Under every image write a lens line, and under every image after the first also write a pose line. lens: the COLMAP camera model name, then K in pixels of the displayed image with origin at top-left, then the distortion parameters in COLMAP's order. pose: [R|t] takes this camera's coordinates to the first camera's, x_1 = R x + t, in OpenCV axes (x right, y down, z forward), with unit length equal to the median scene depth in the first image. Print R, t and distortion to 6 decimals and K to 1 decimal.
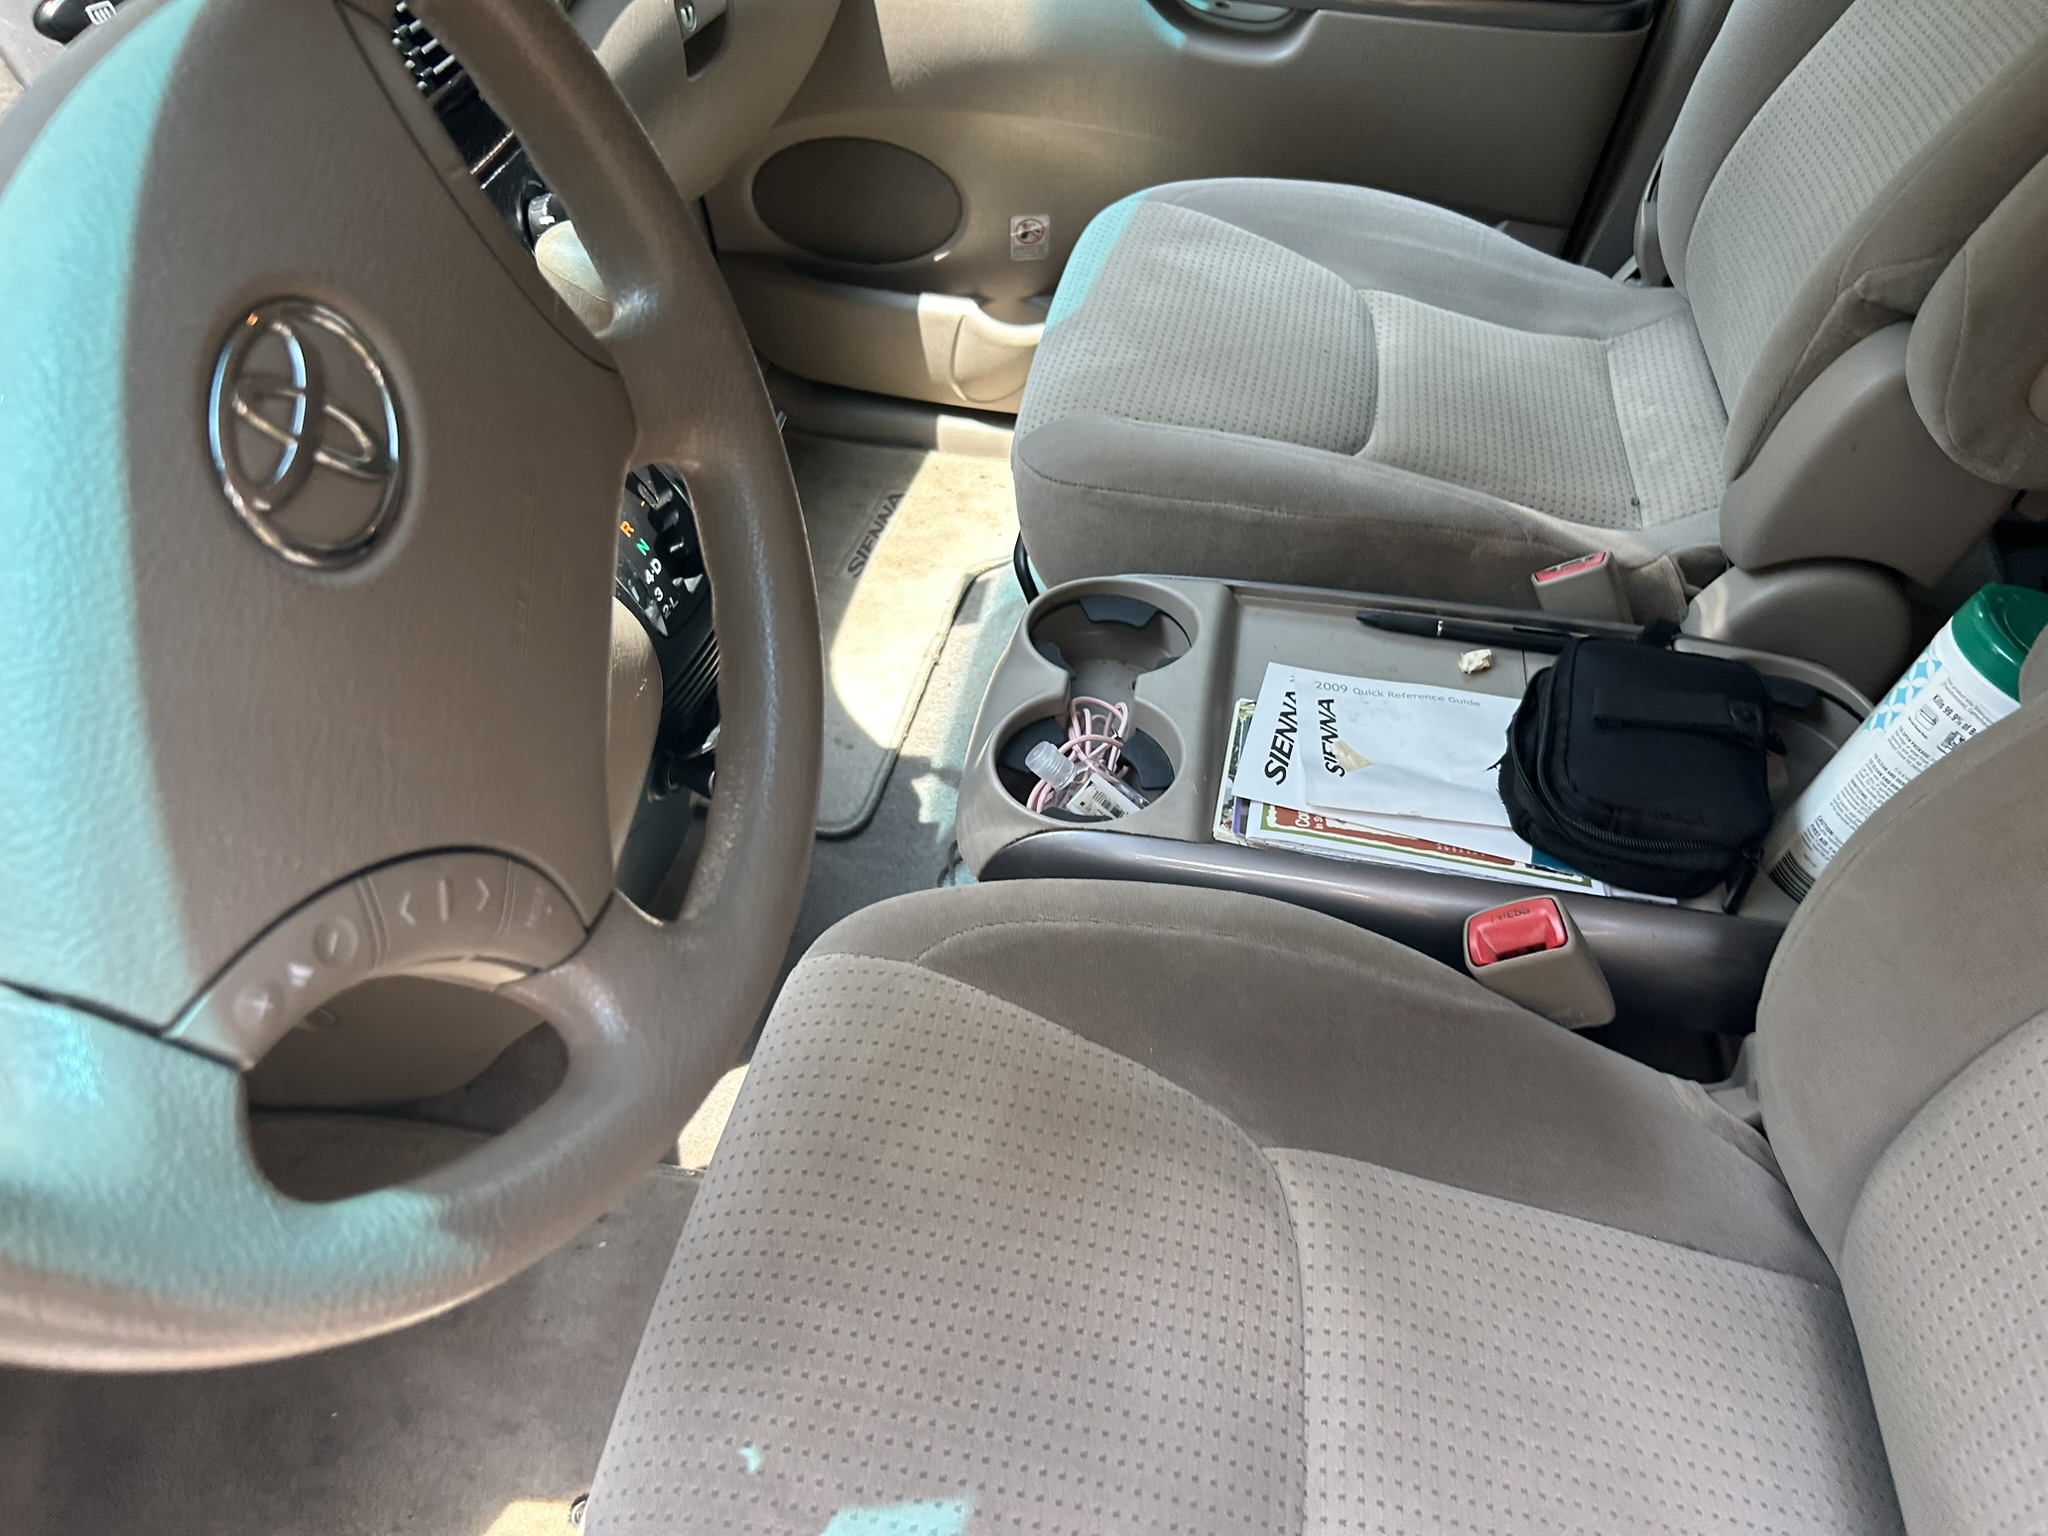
lens RADIAL K [[1530.3, 0, 989.8], [0, 1530.3, 773.2], [0, 0, 1]] dist [0.051745, -0.062469]
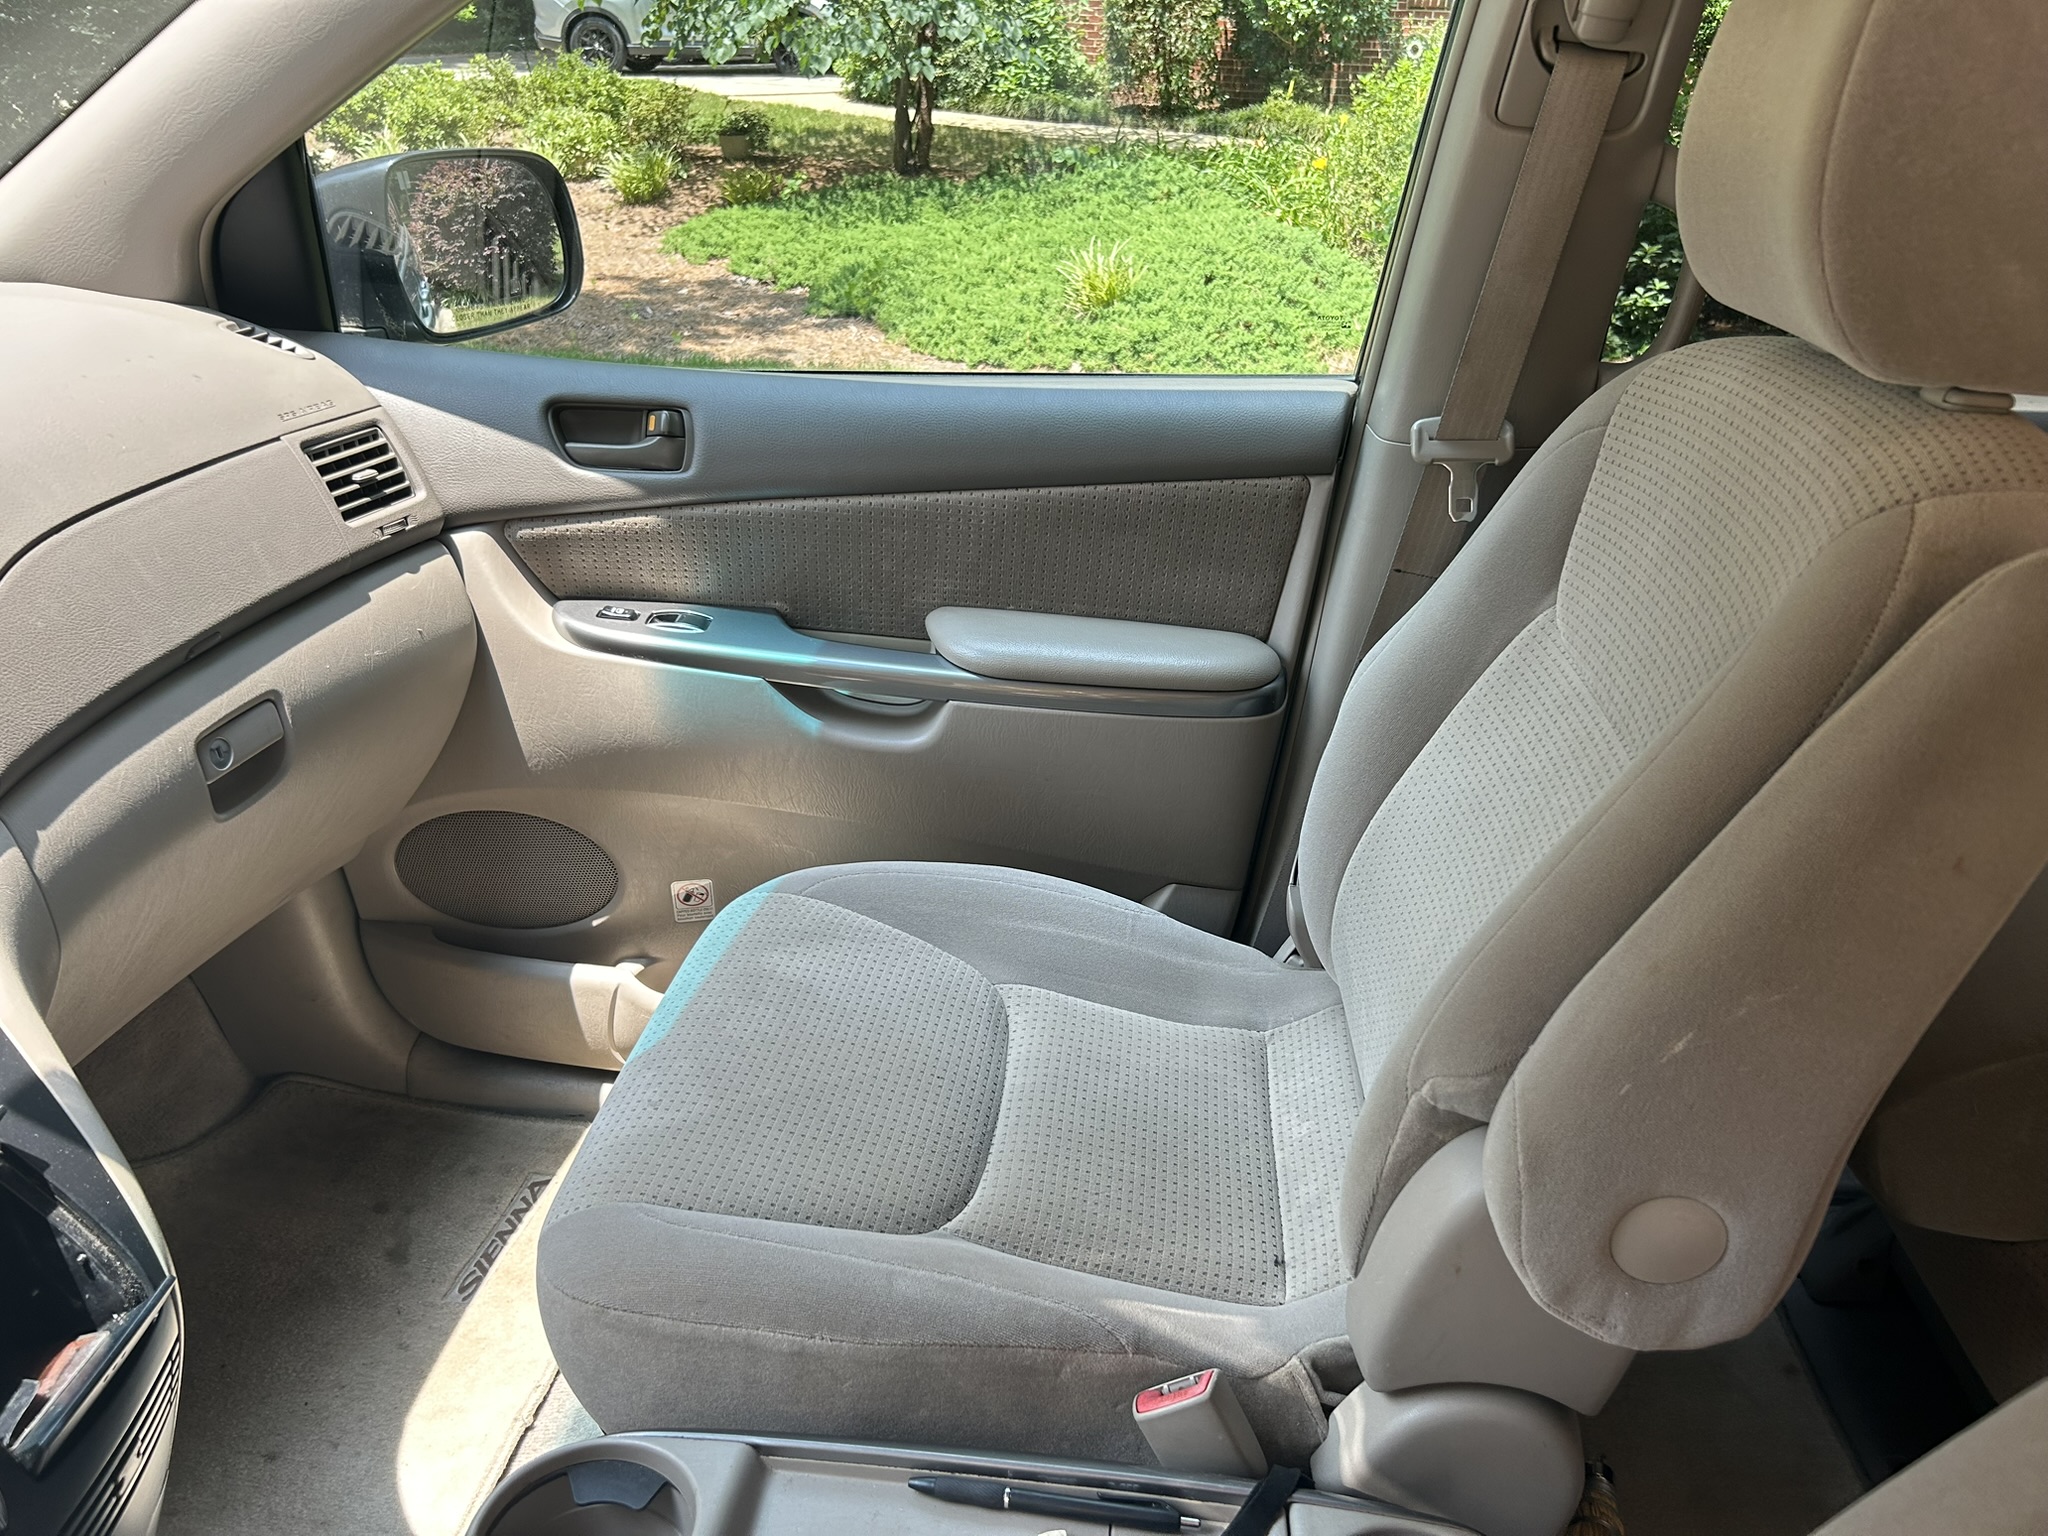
lens RADIAL K [[1508.0, 0, 991.9], [0, 1508.0, 771.3], [0, 0, 1]] dist [0.190409, -0.505253]
pose [[0.997894, -0.020934, 0.061402, 0.208222], [0.038250, 0.954341, -0.296262, -0.188753], [-0.052396, 0.297986, 0.953131, 0.099526]]
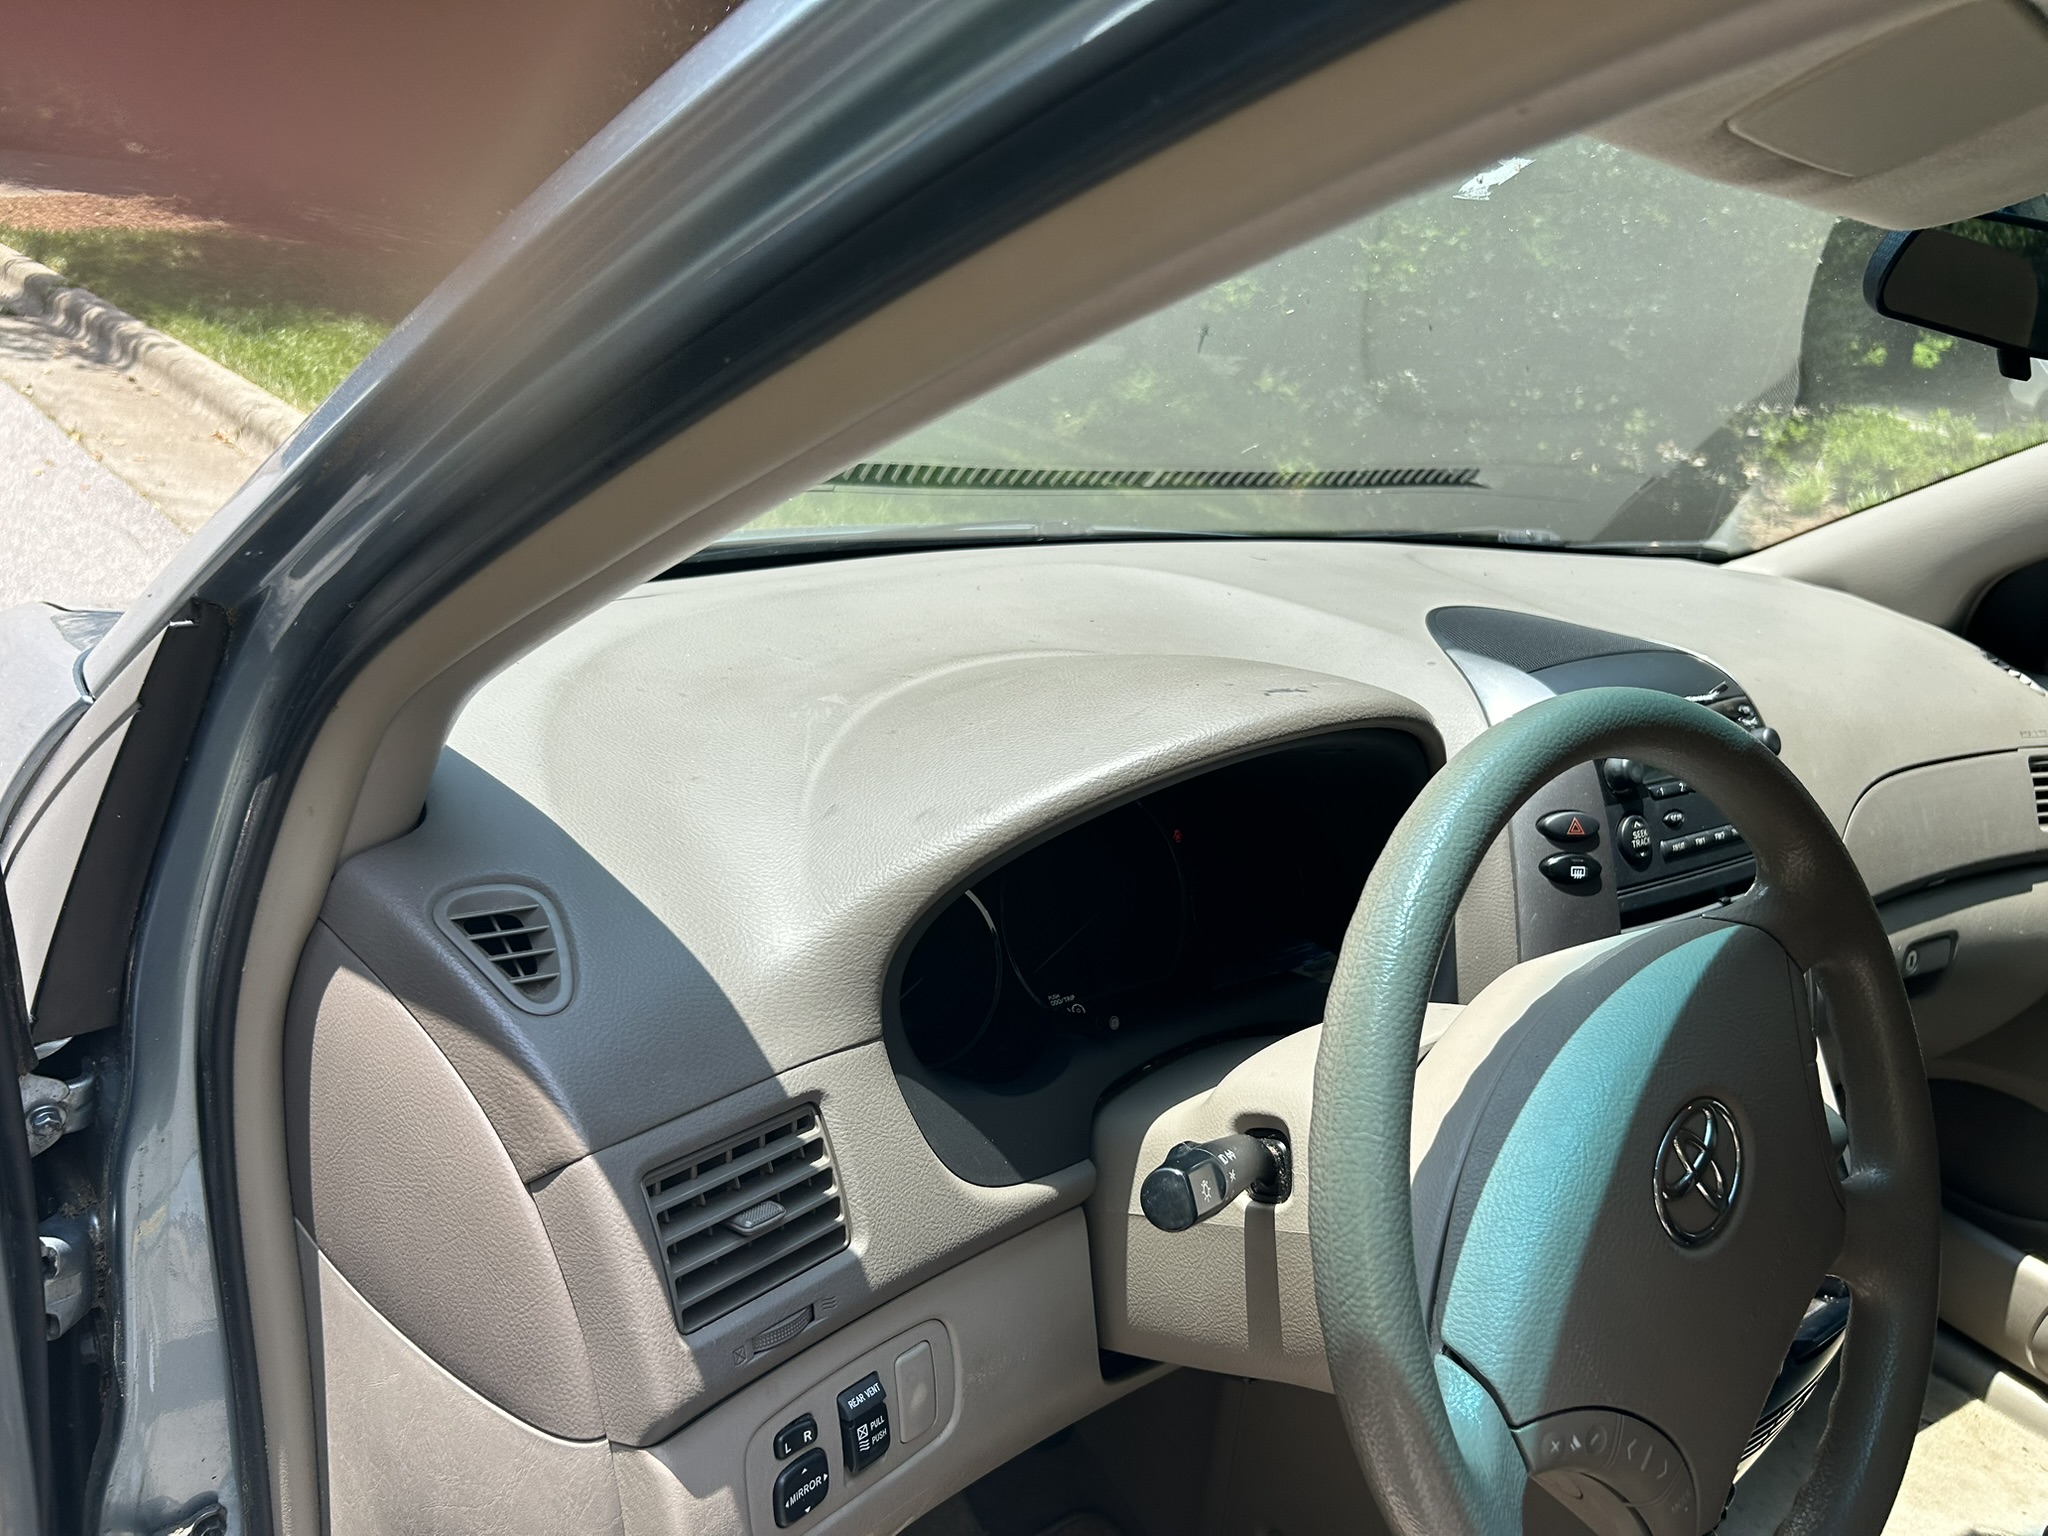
lens RADIAL K [[1530.3, 0, 989.8], [0, 1530.3, 773.2], [0, 0, 1]] dist [0.051745, -0.062469]
pose [[0.744445, 0.272907, -0.609363, -0.024975], [-0.523481, 0.805075, -0.278967, 0.101125], [0.414451, 0.526665, 0.742196, -0.273685]]
